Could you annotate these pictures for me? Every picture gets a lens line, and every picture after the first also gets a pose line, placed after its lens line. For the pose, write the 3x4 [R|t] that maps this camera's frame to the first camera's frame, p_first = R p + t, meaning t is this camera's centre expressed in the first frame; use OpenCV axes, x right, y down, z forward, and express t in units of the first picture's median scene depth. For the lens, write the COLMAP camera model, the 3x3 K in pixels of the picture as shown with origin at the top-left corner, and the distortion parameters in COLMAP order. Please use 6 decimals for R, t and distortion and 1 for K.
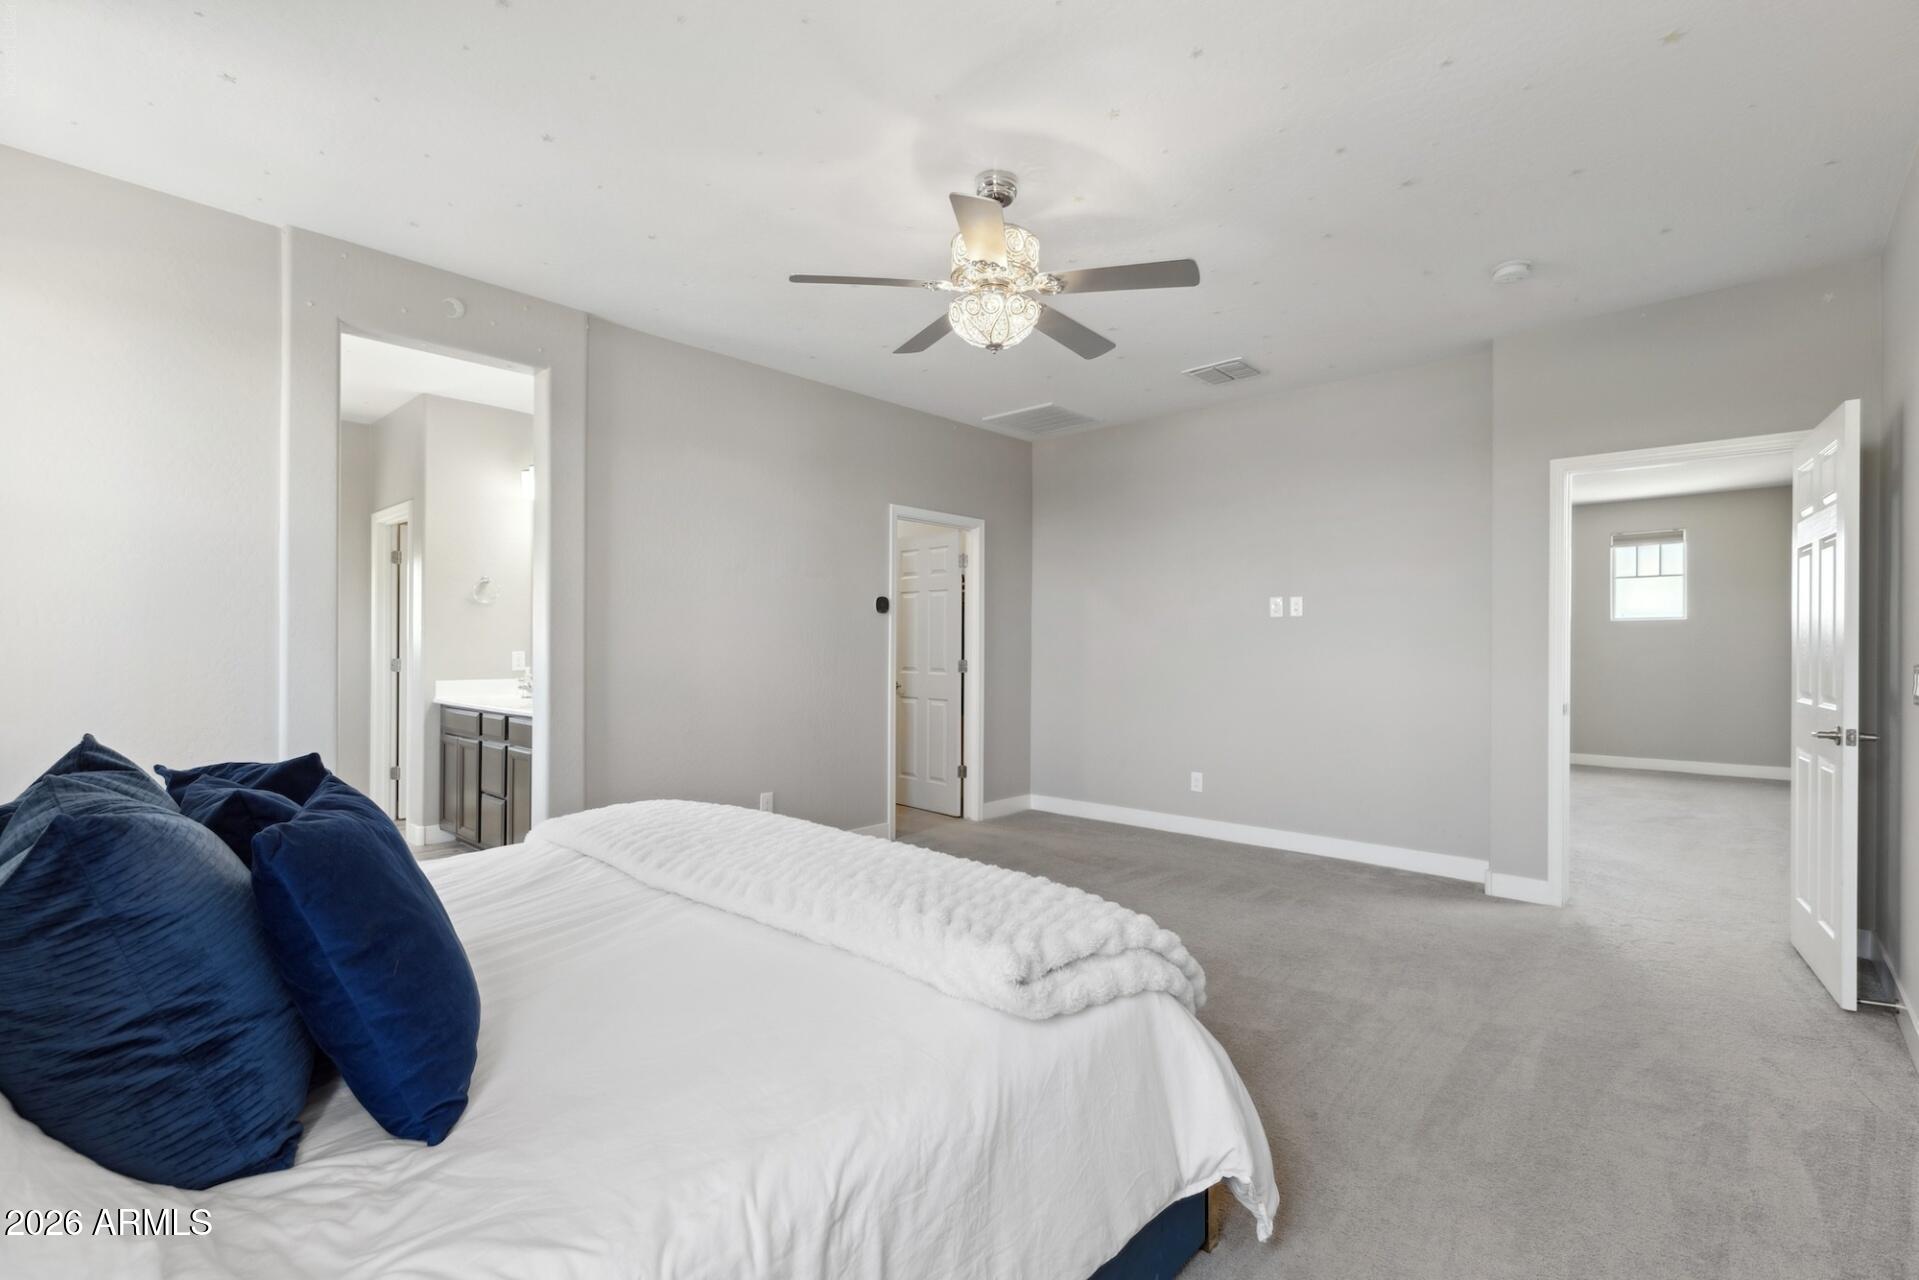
lens RADIAL K [[867.1, 0, 959.5], [0, 867.1, 640.0], [0, 0, 1]] dist [-0.000045, -0.000220]
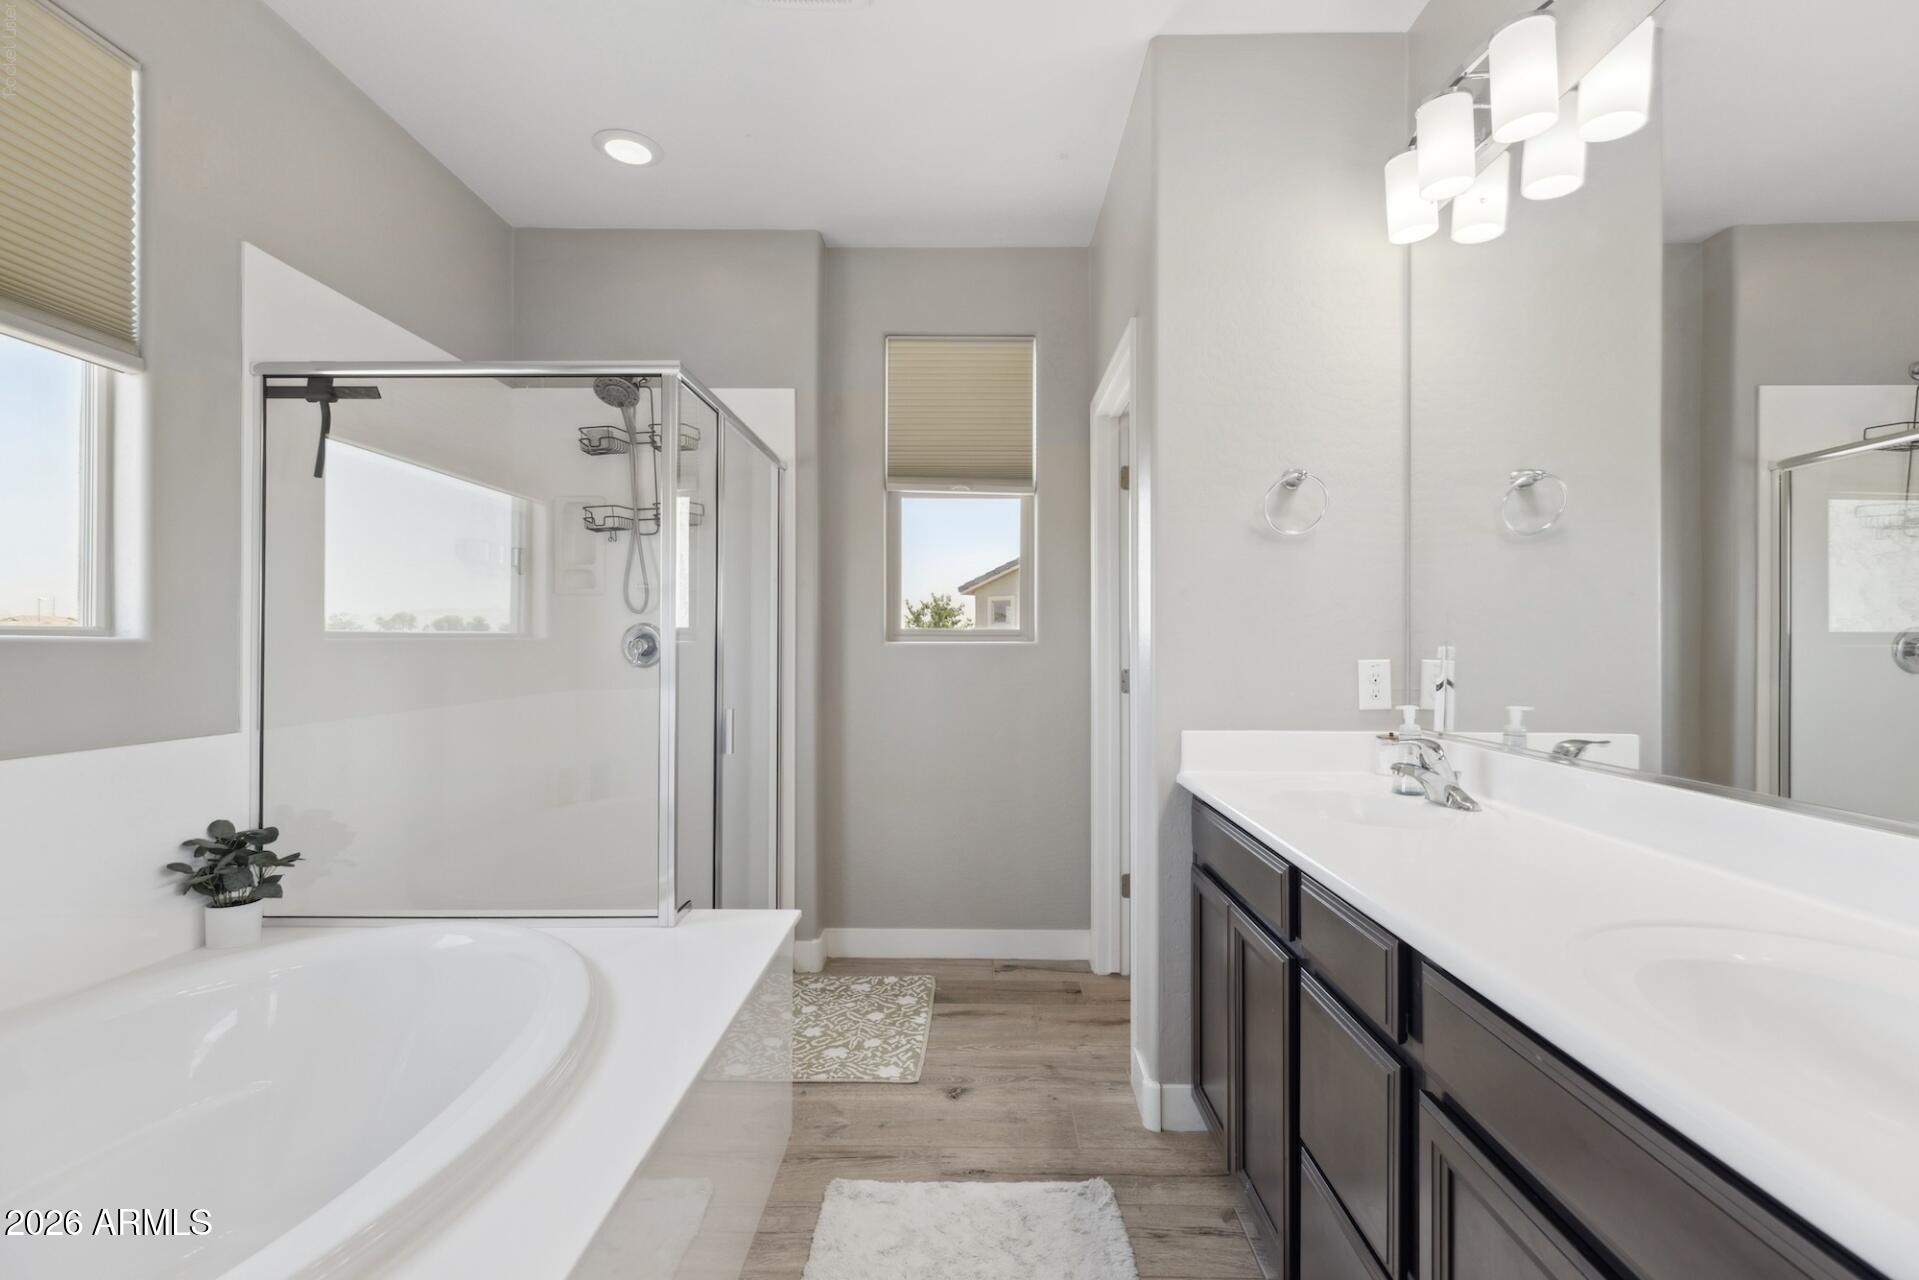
lens RADIAL K [[862.2, 0, 959.5], [0, 862.2, 640.0], [0, 0, 1]] dist [0.000311, 0.000121]
pose [[0.661009, -0.010109, -0.750310, -0.359472], [0.007949, 0.999947, -0.006469, 0.005275], [0.750336, -0.001688, 0.661055, 0.637544]]
